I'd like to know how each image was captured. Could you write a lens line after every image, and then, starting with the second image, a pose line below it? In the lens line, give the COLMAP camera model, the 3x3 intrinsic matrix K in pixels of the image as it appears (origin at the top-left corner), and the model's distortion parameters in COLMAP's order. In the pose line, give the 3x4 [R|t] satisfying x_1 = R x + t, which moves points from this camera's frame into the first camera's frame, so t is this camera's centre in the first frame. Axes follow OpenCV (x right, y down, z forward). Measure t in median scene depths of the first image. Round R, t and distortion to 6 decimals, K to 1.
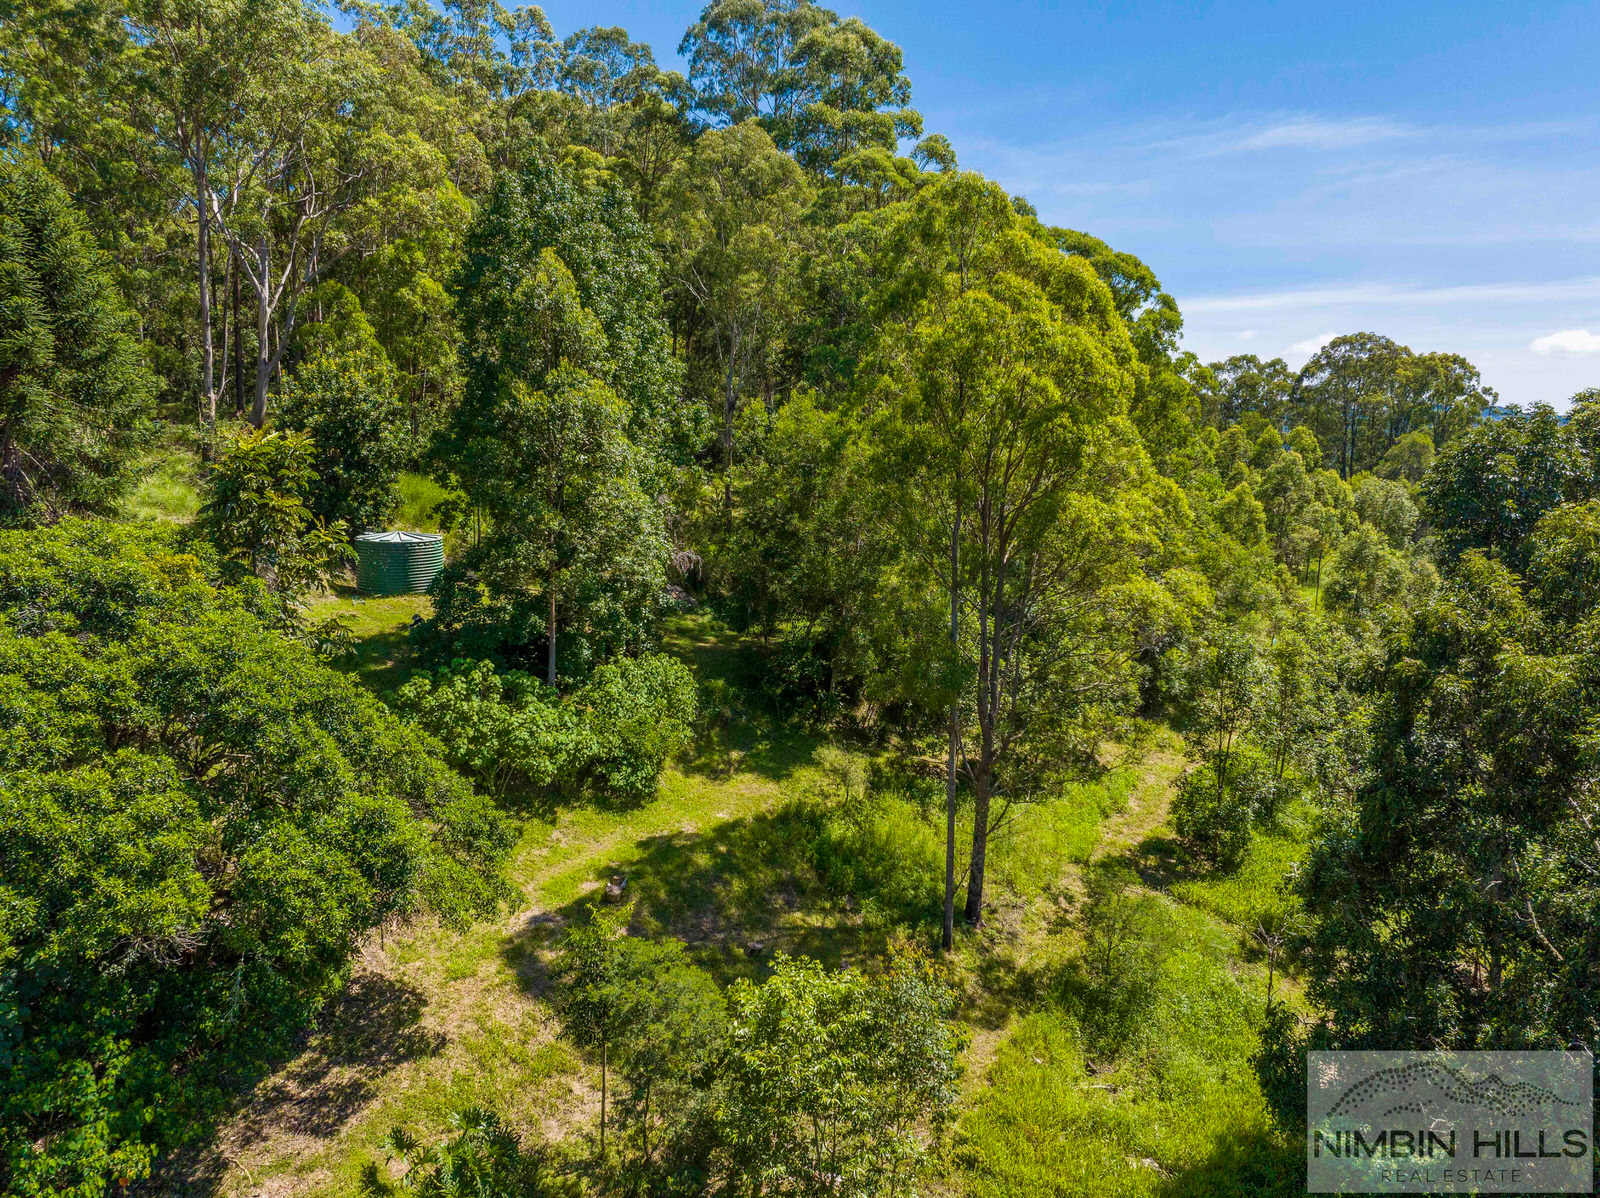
lens RADIAL K [[1124.6, 0, 799.7], [0, 1124.6, 594.0], [0, 0, 1]] dist [-0.044519, 0.012073]
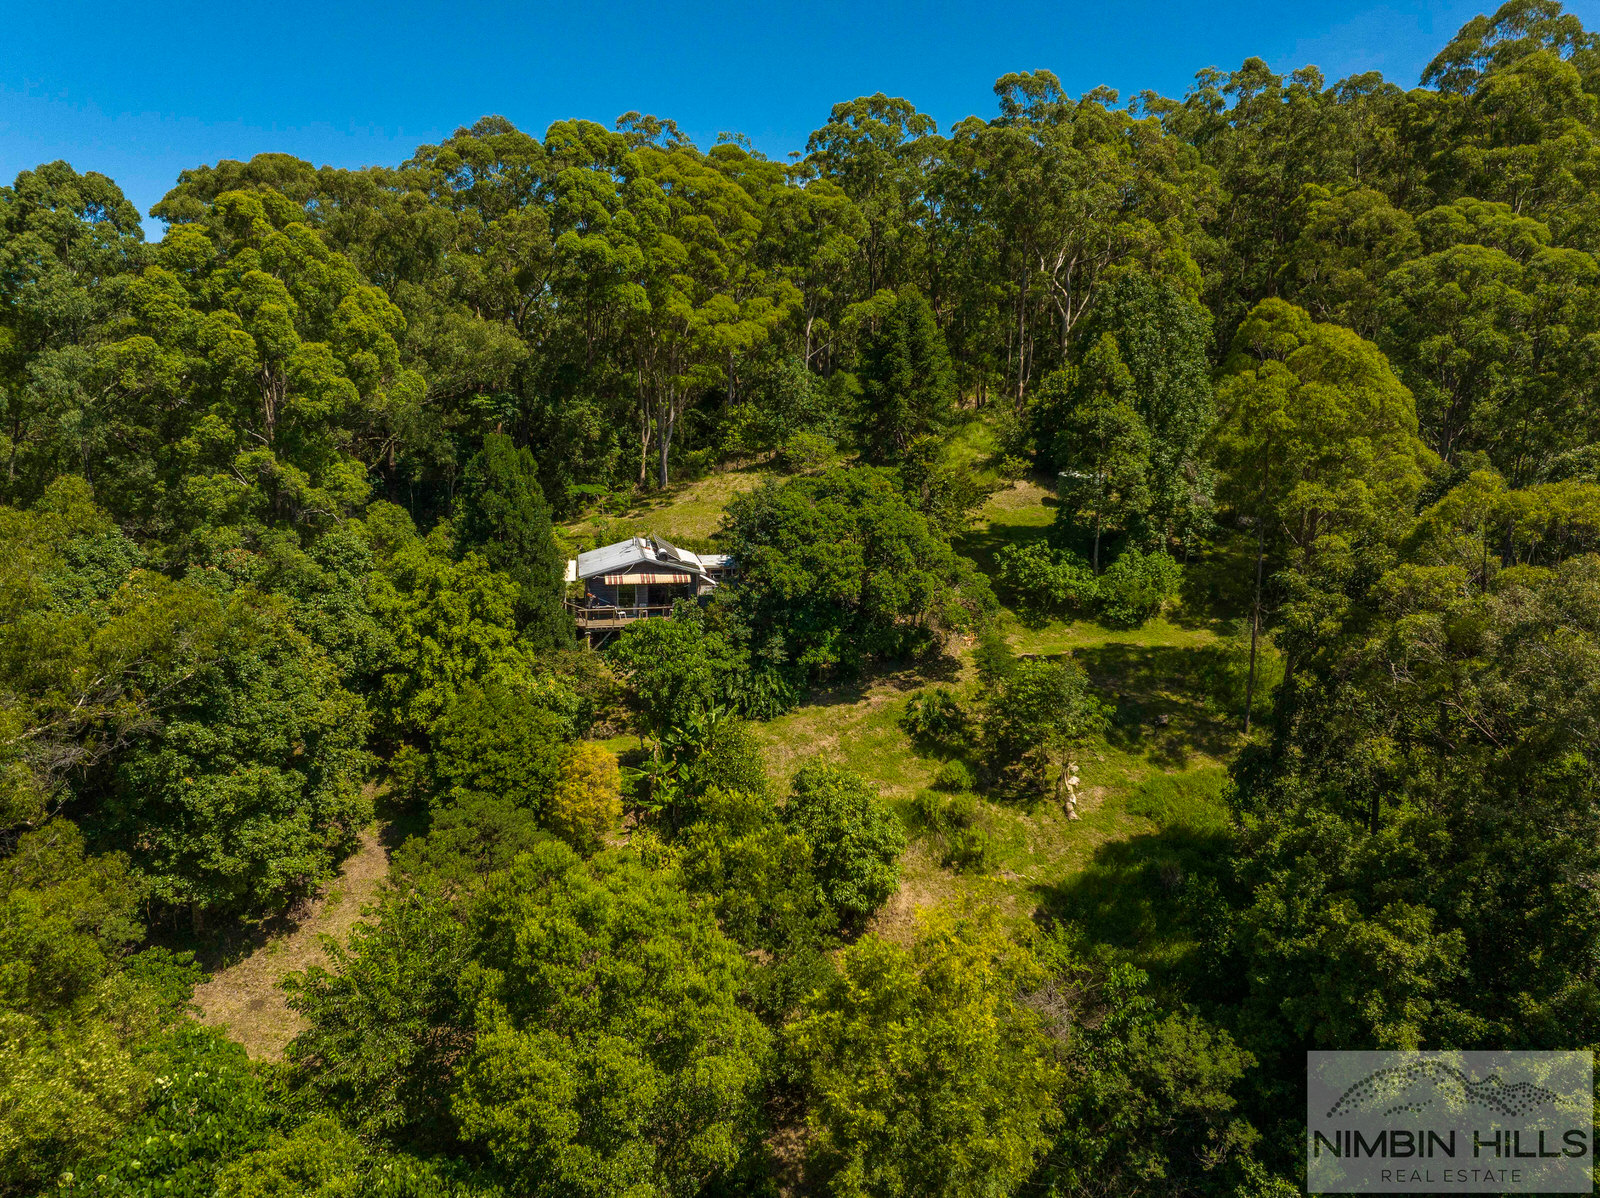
lens RADIAL K [[1124.6, 0, 800.0], [0, 1124.6, 590.1], [0, 0, 1]] dist [-0.044519, 0.012073]
pose [[0.659947, 0.145184, -0.737151, 0.976451], [-0.091238, 0.989377, 0.113179, -0.043227], [0.745751, -0.007436, 0.666183, -0.731090]]
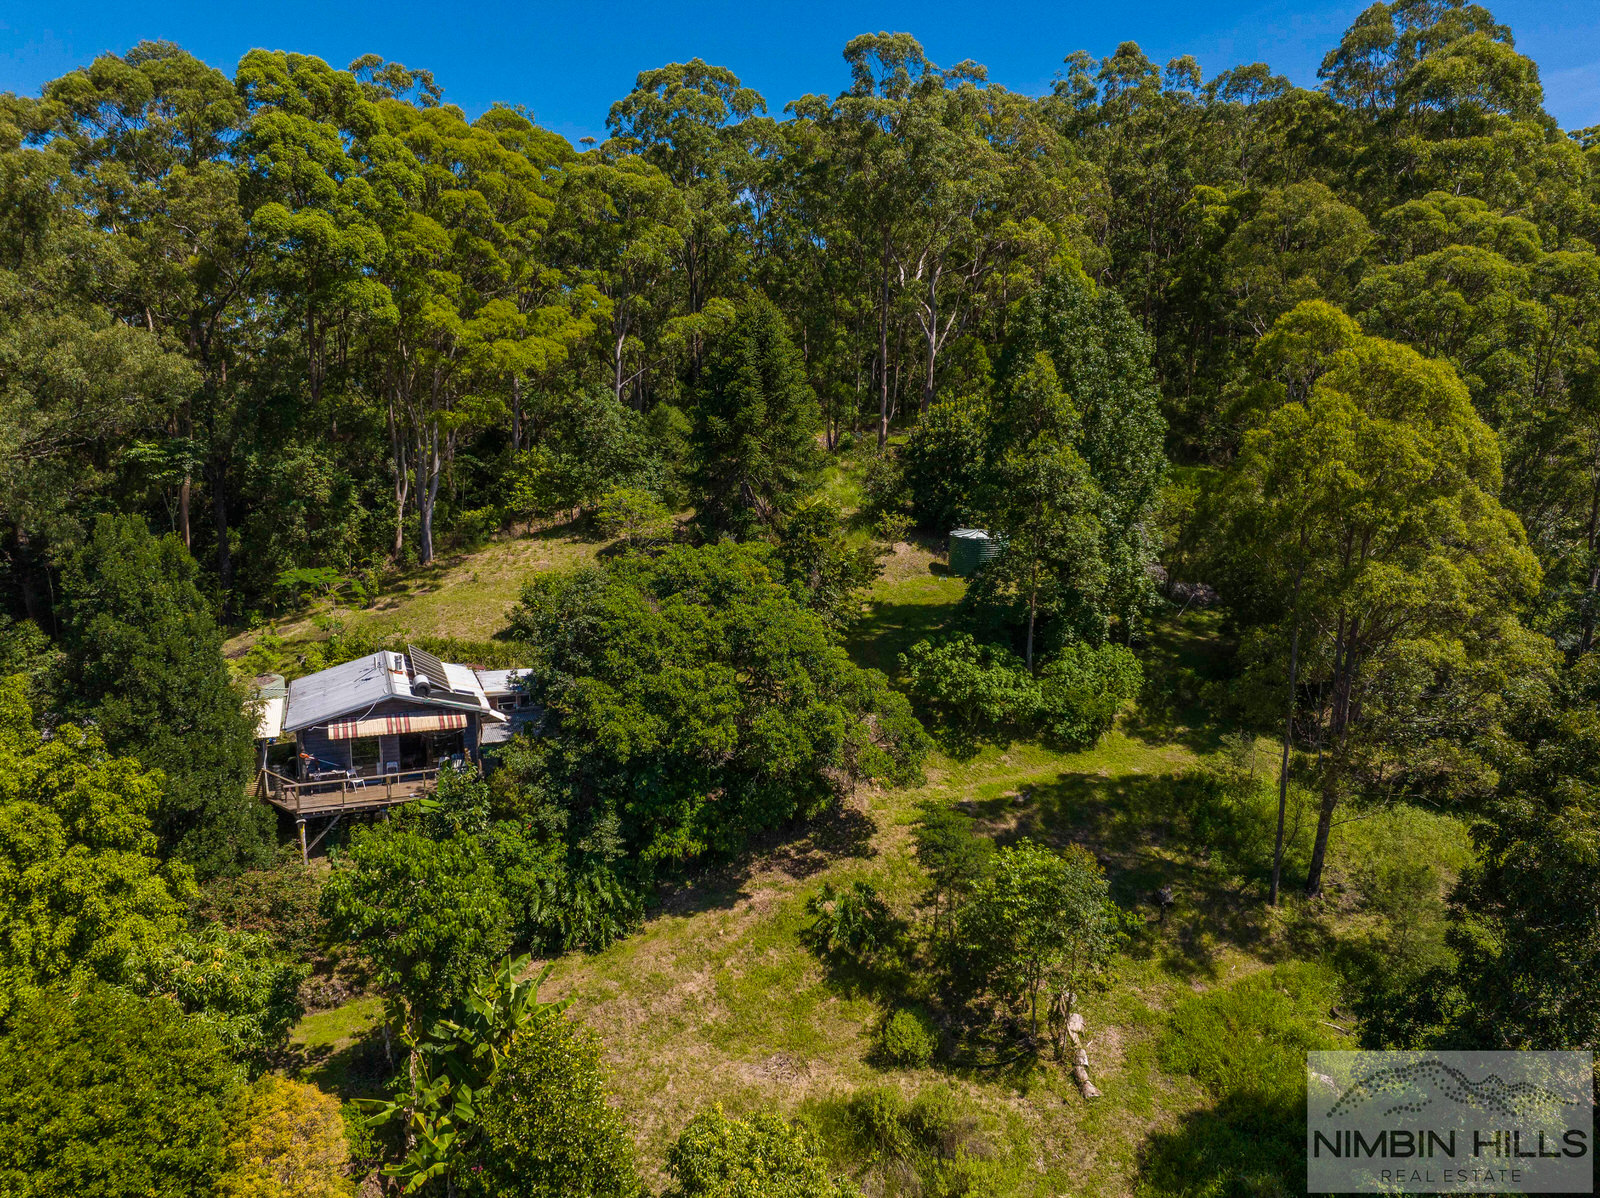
lens RADIAL K [[1124.6, 0, 801.6], [0, 1124.6, 588.7], [0, 0, 1]] dist [-0.044519, 0.012073]
pose [[0.790512, 0.101280, -0.604014, 0.455575], [-0.074382, 0.994808, 0.069459, -0.091897], [0.607913, -0.009981, 0.793941, -0.343935]]
